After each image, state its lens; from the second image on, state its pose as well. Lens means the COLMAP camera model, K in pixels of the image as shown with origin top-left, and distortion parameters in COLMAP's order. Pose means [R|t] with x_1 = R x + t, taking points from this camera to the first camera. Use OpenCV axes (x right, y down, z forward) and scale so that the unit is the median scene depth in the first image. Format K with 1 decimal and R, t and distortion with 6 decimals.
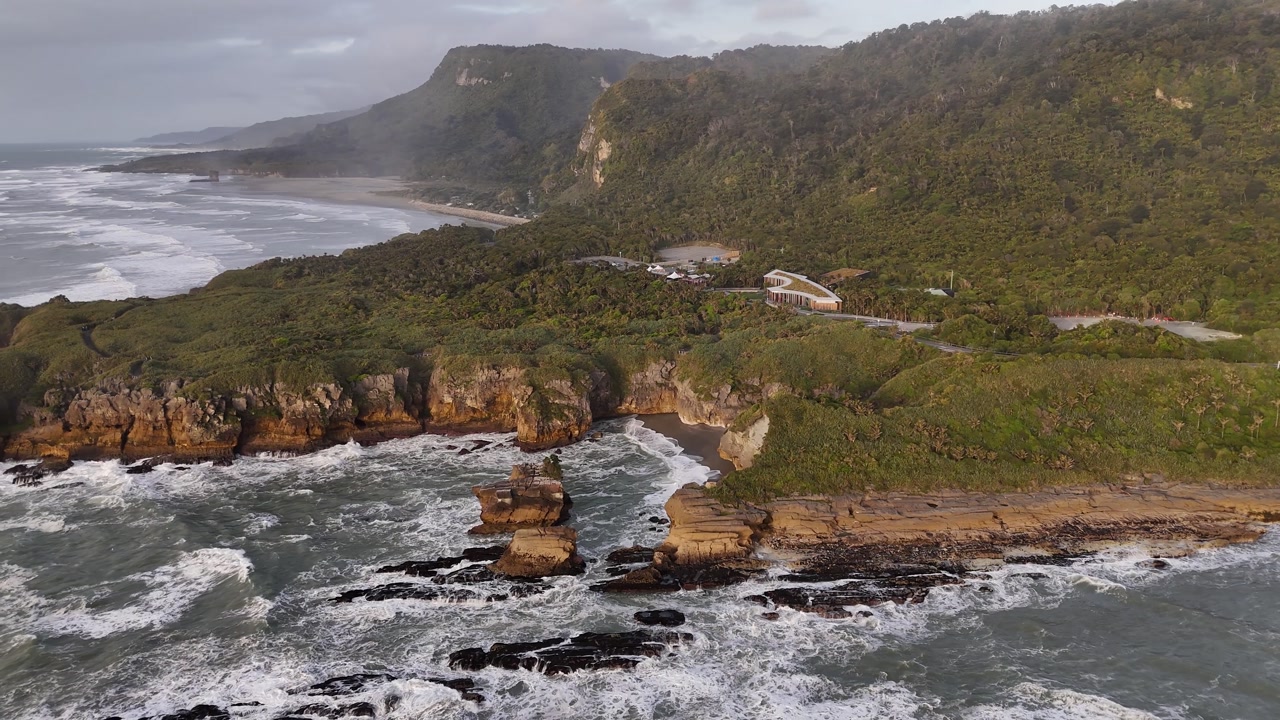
lens RADIAL K [[921.2, 0, 640.0], [0, 921.2, 360.0], [0, 0, 1]] dist [0.076362, -0.074438]
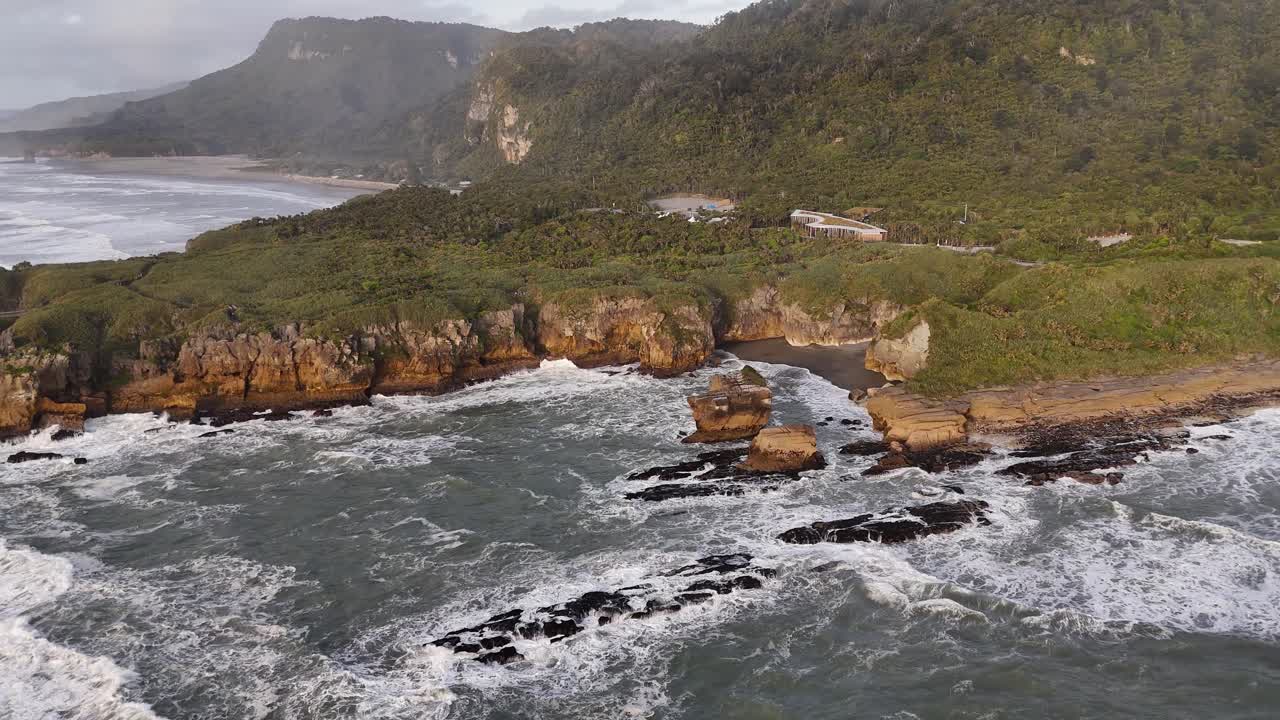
lens RADIAL K [[921.2, 0, 640.0], [0, 921.2, 360.0], [0, 0, 1]] dist [0.076362, -0.074438]
pose [[0.983749, -0.053664, 0.171343, -0.301972], [0.050272, 0.998445, 0.024080, 0.051704], [-0.172369, -0.015075, 0.984917, 0.009486]]
